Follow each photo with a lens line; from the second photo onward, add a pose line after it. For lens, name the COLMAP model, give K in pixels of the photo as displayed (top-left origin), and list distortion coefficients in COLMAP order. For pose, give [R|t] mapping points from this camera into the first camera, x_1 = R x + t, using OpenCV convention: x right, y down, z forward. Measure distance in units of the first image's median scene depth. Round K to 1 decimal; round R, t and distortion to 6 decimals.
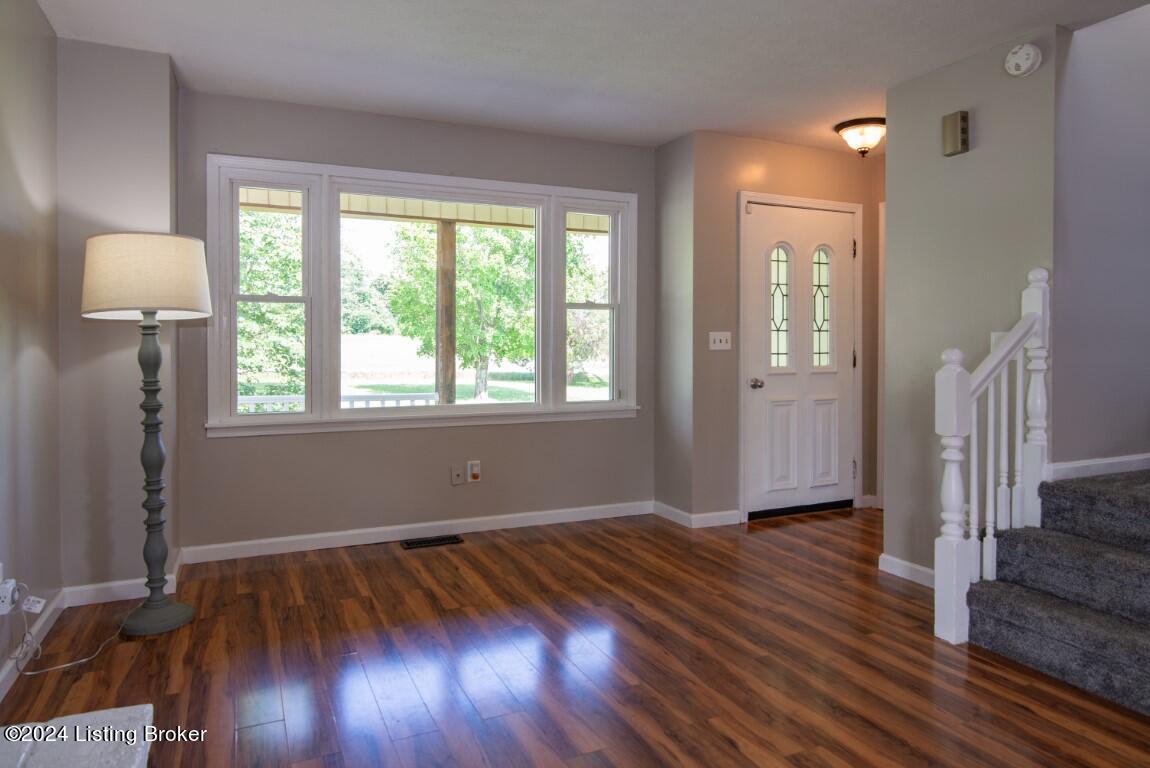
lens RADIAL K [[700.0, 0, 558.2], [0, 700.0, 355.0], [0, 0, 1]] dist [-0.008649, -0.000968]
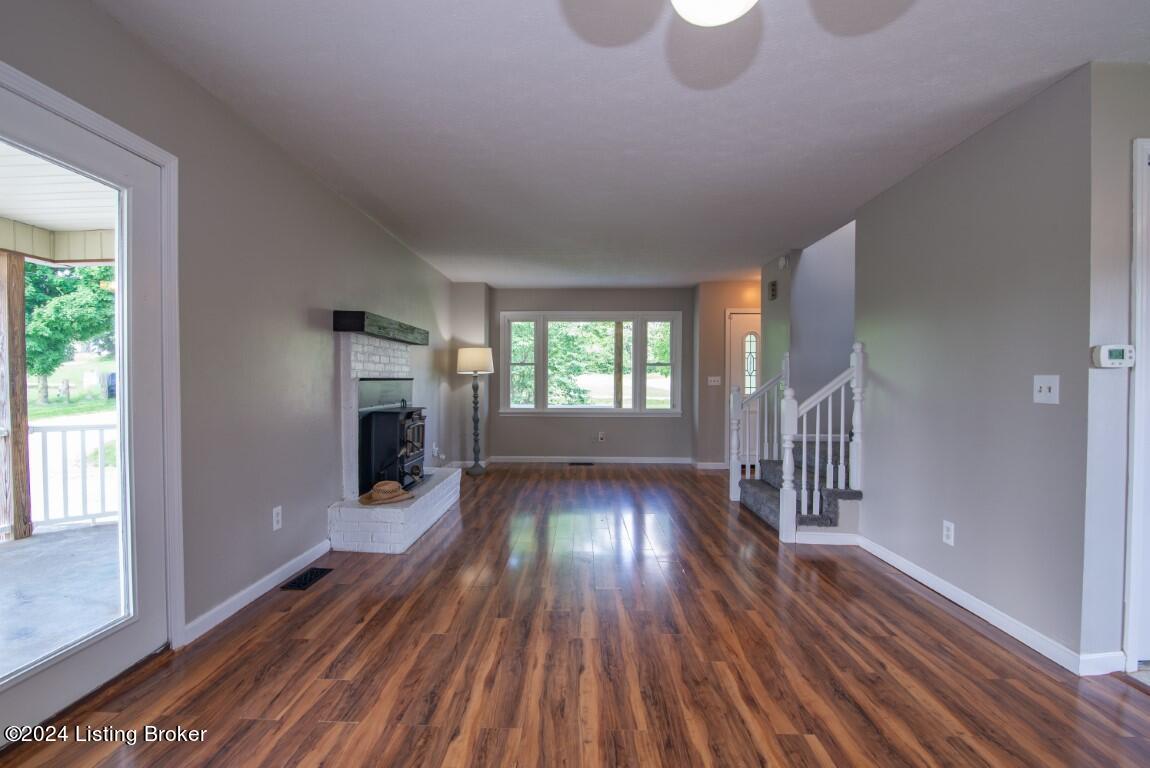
lens RADIAL K [[547.4, 0, 576.4], [0, 547.4, 381.9], [0, 0, 1]] dist [-0.015471, -0.000397]
pose [[0.906104, 0.004720, -0.423029, 0.609688], [-0.009485, 0.999913, -0.009161, 0.001266], [0.422949, 0.012314, 0.906070, -0.727425]]
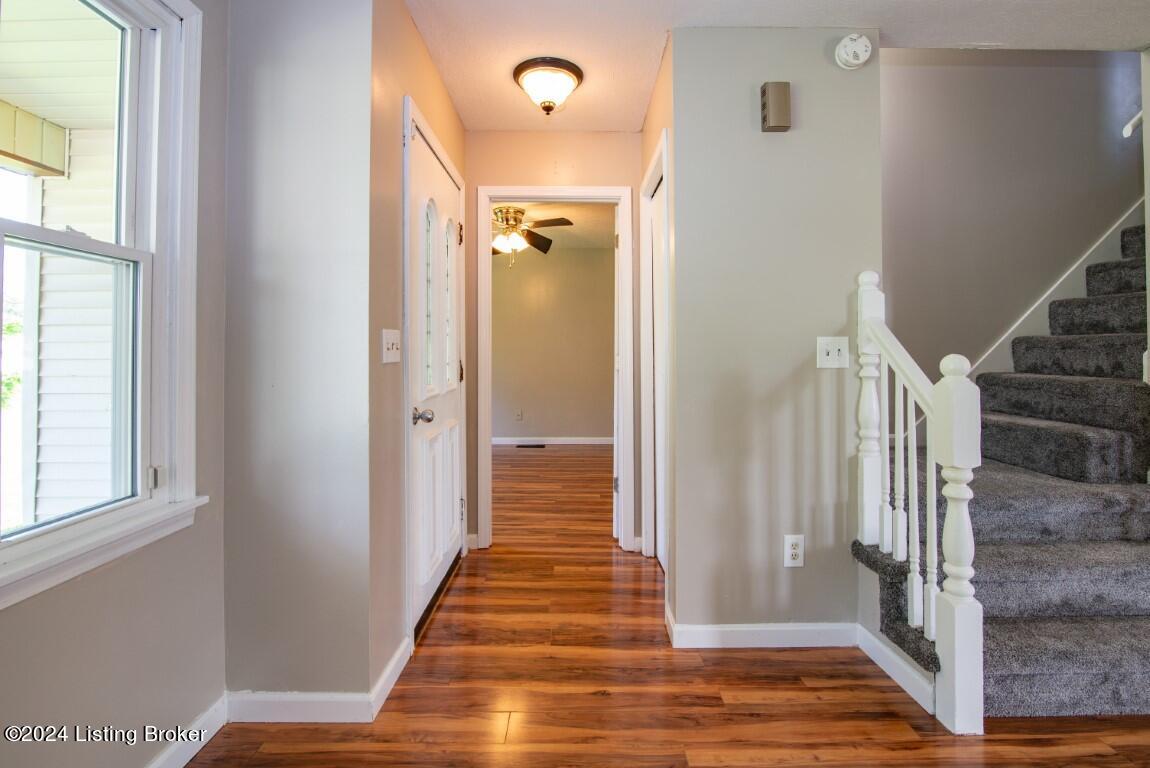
lens RADIAL K [[547.4, 0, 588.4], [0, 547.4, 346.3], [0, 0, 1]] dist [-0.015471, -0.000397]
pose [[0.405413, 0.011917, 0.914056, -0.105279], [0.018362, 0.999607, -0.021177, -0.008448], [-0.913949, 0.025369, 0.405035, 0.727832]]
